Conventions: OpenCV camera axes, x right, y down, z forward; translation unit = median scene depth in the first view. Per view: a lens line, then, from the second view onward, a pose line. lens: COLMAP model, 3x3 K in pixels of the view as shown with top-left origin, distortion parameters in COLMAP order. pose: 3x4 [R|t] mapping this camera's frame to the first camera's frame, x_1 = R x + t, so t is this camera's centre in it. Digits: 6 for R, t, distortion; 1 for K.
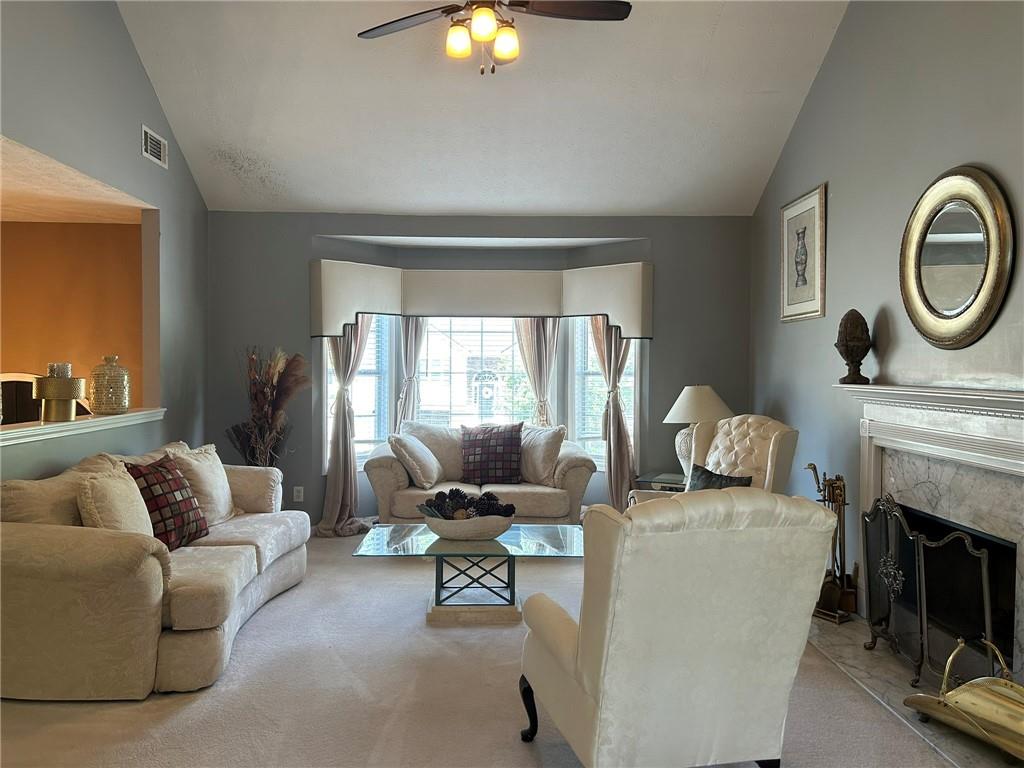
lens RADIAL K [[768.8, 0, 504.0], [0, 768.8, 377.4], [0, 0, 1]] dist [0.076168, -0.082158]
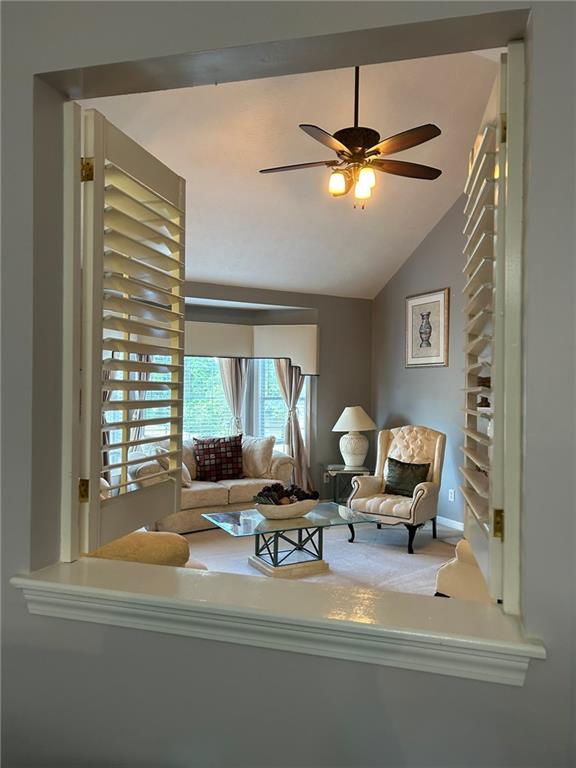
lens RADIAL K [[576.6, 0, 293.7], [0, 576.6, 386.4], [0, 0, 1]] dist [0.076168, -0.082158]
pose [[0.886447, 0.005329, 0.462799, -0.441351], [0.000622, 0.999919, -0.012705, -0.017485], [-0.462829, 0.011550, 0.886372, 0.031083]]
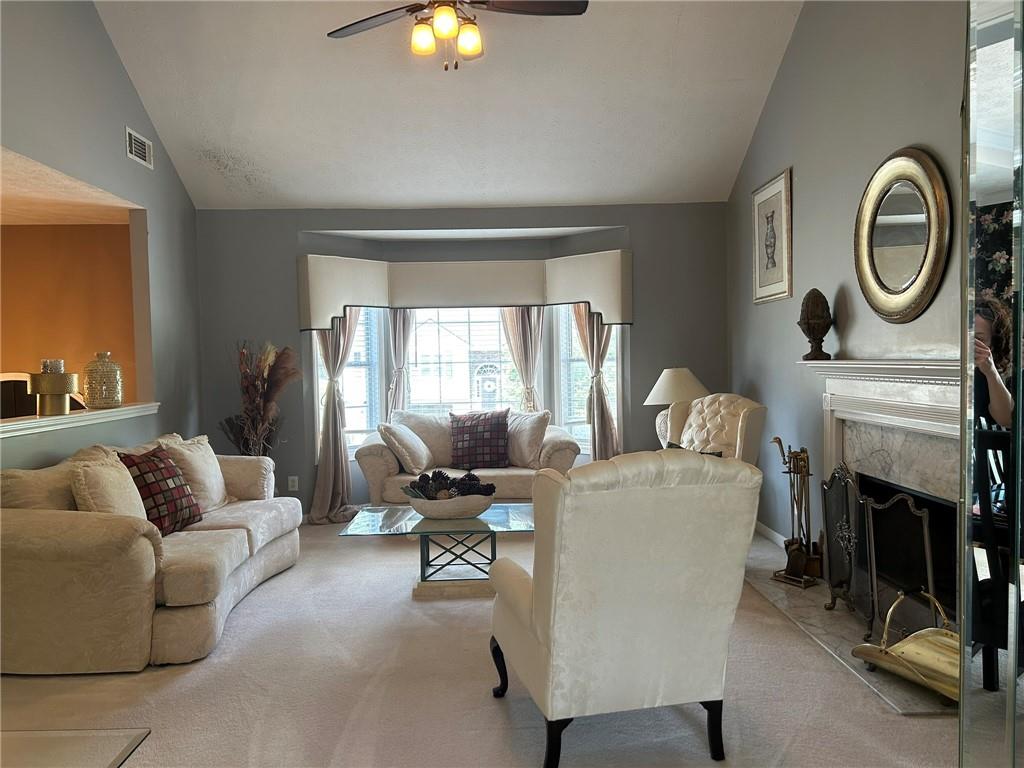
lens RADIAL K [[768.8, 0, 512.5], [0, 768.8, 385.9], [0, 0, 1]] dist [0.076168, -0.082158]
pose [[0.999664, -0.025763, 0.002817, 0.031774], [0.025707, 0.999497, 0.018555, 0.010811], [-0.003294, -0.018476, 0.999824, -0.034672]]
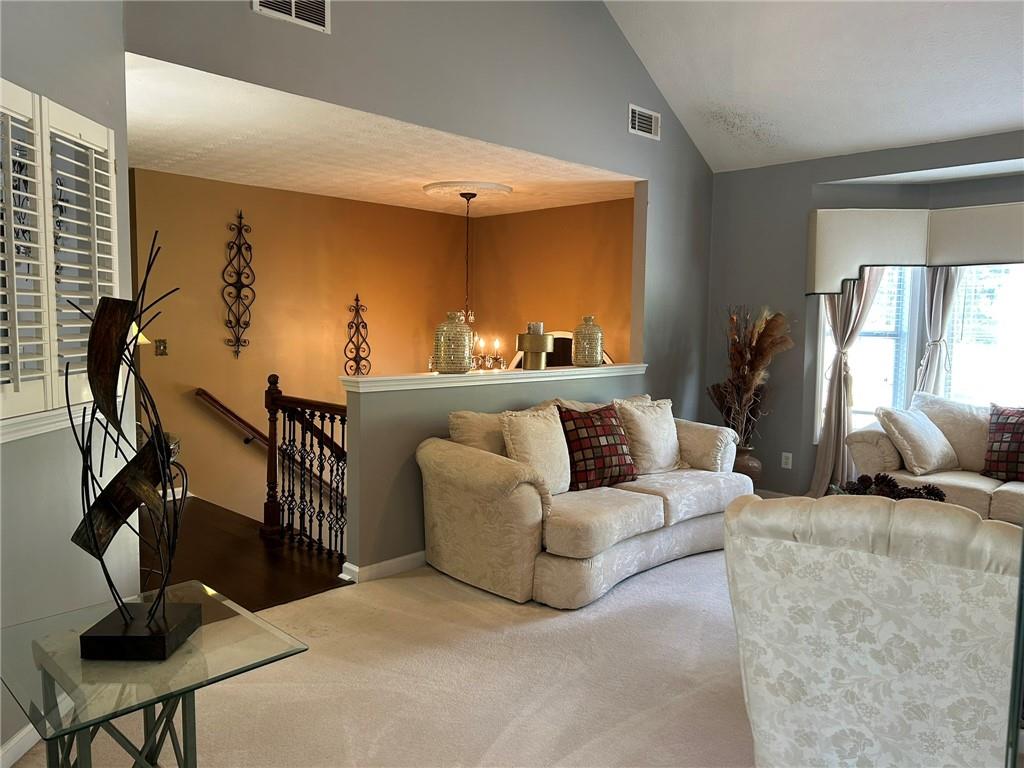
lens RADIAL K [[768.8, 0, 513.1], [0, 768.8, 380.3], [0, 0, 1]] dist [0.076168, -0.082158]
pose [[0.685883, 0.057098, -0.725468, 0.225266], [-0.020427, 0.998035, 0.059238, 0.002197], [0.727425, -0.025812, 0.685702, 0.117865]]
